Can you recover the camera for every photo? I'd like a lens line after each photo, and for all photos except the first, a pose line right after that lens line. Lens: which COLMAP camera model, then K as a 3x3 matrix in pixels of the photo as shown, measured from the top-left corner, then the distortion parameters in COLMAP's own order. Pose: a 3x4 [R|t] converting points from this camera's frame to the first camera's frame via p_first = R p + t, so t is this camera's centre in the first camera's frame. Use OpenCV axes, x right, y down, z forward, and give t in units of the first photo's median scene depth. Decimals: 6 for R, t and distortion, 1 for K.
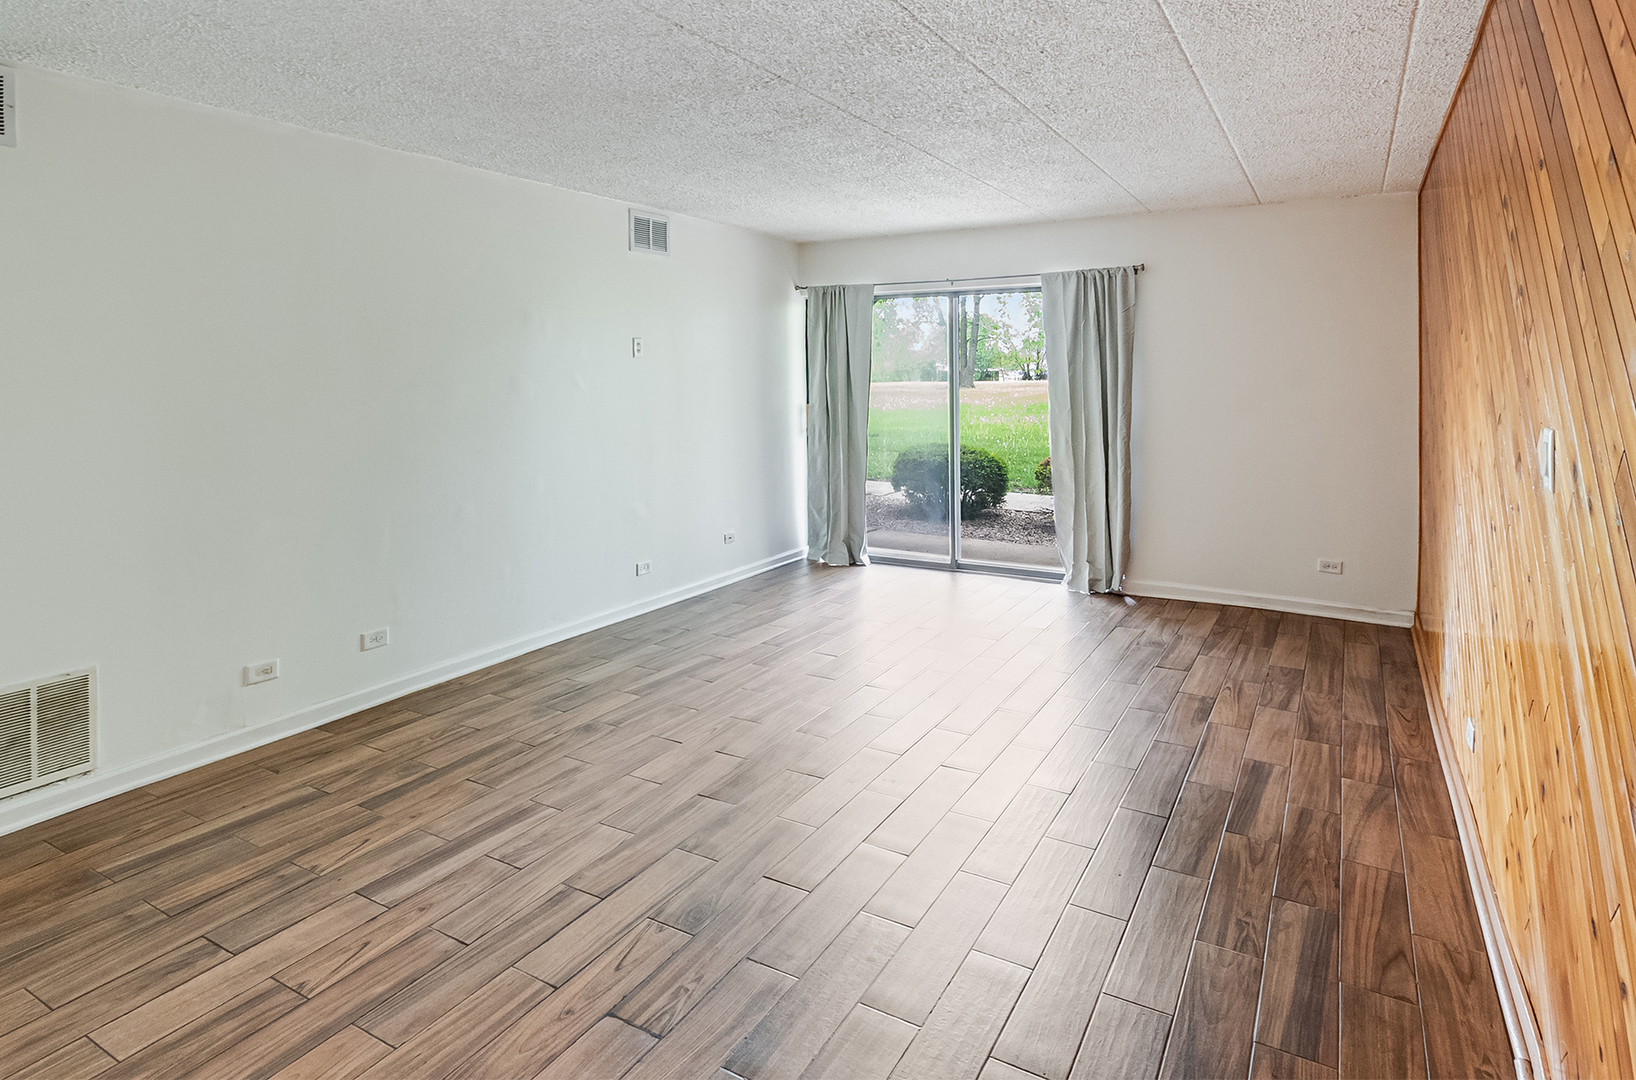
lens RADIAL K [[884.9, 0, 818.0], [0, 884.9, 540.0], [0, 0, 1]] dist [-0.030064, 0.000278]
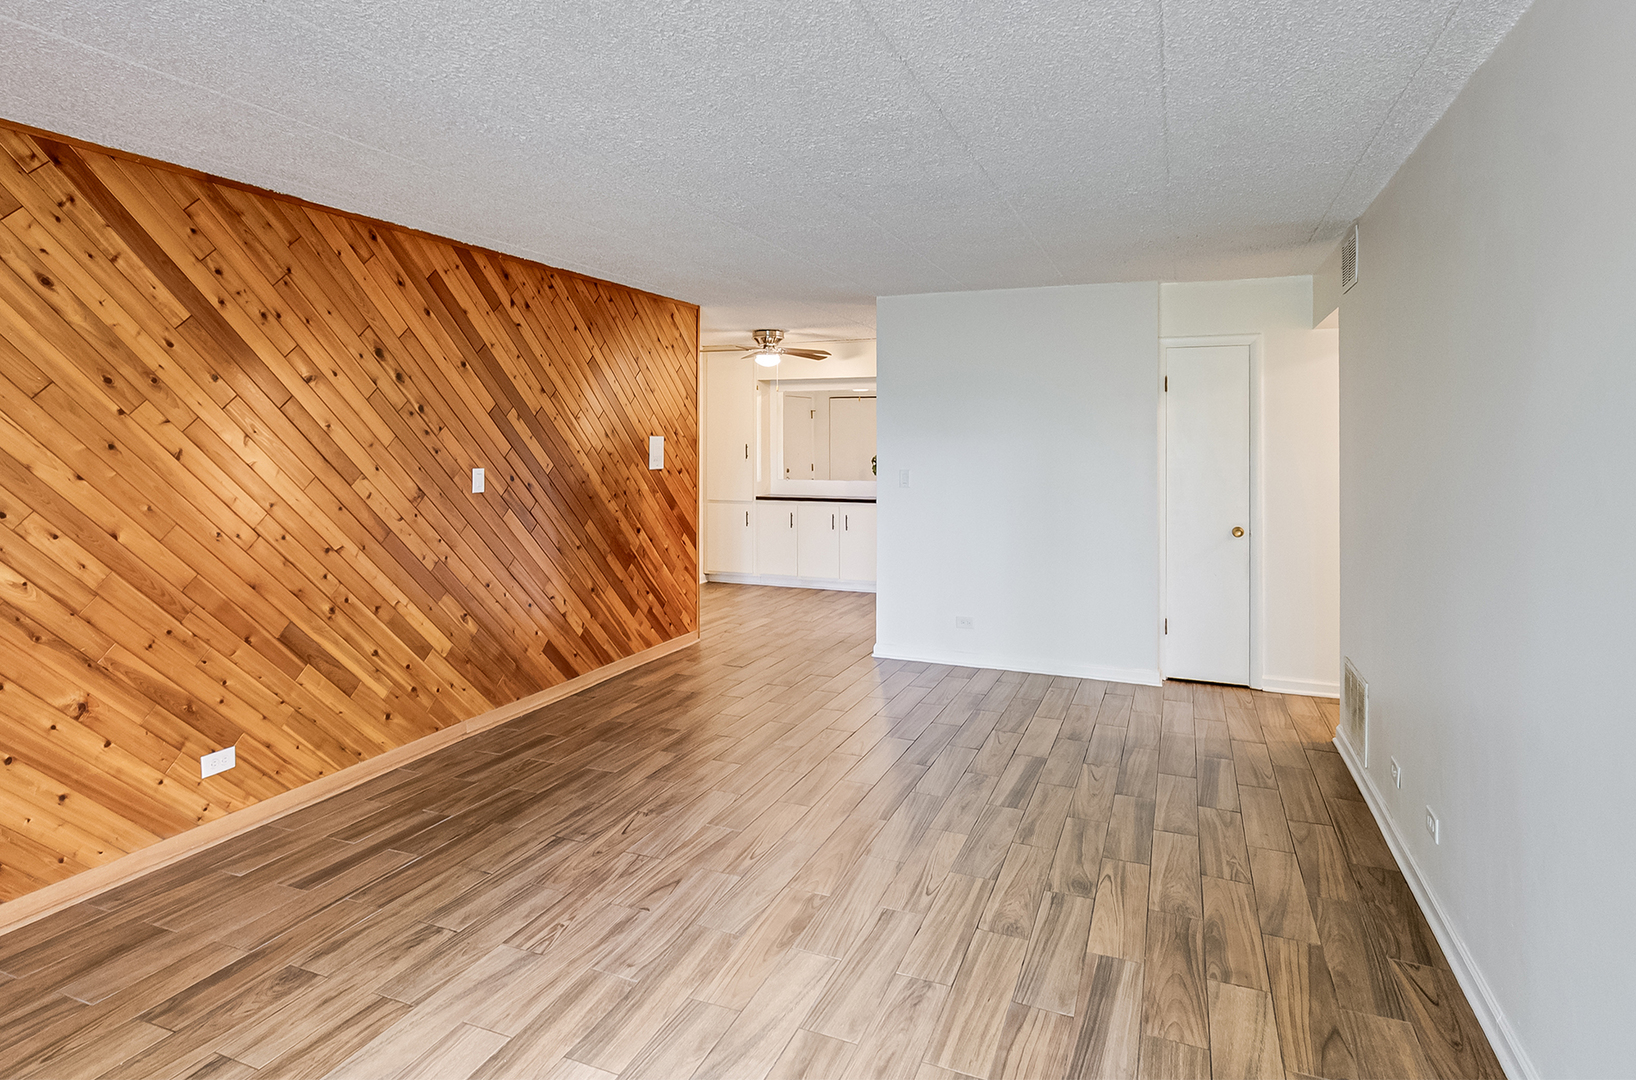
lens RADIAL K [[881.5, 0, 820.5], [0, 881.5, 572.1], [0, 0, 1]] dist [-0.001416, -0.000086]
pose [[-0.989410, 0.025423, -0.142907, 0.060626], [-0.022597, 0.945560, 0.324662, -0.223776], [0.143381, 0.324453, -0.934972, 1.144762]]
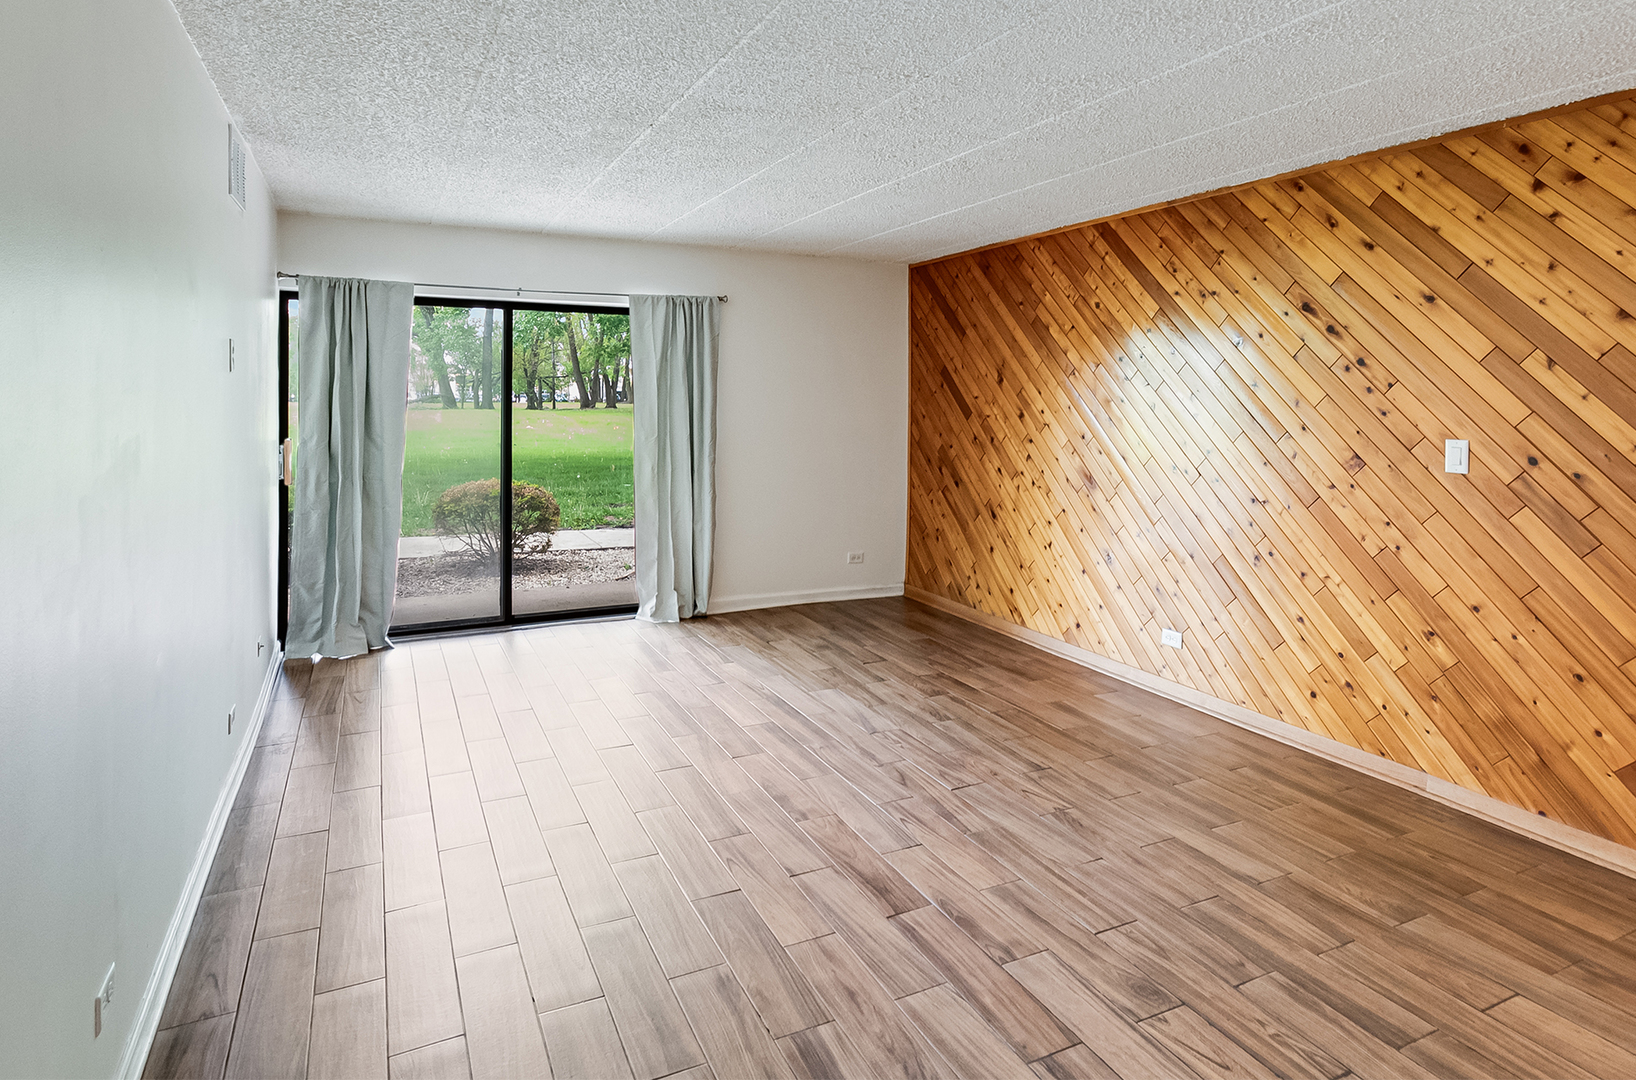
lens RADIAL K [[913.9, 0, 818.0], [0, 913.9, 540.0], [0, 0, 1]] dist [0.000952, 0.001620]
pose [[0.559375, -0.122795, 0.819769, -0.490096], [0.140449, 0.988708, 0.052265, -0.068539], [-0.816930, 0.085900, 0.570304, 0.314144]]
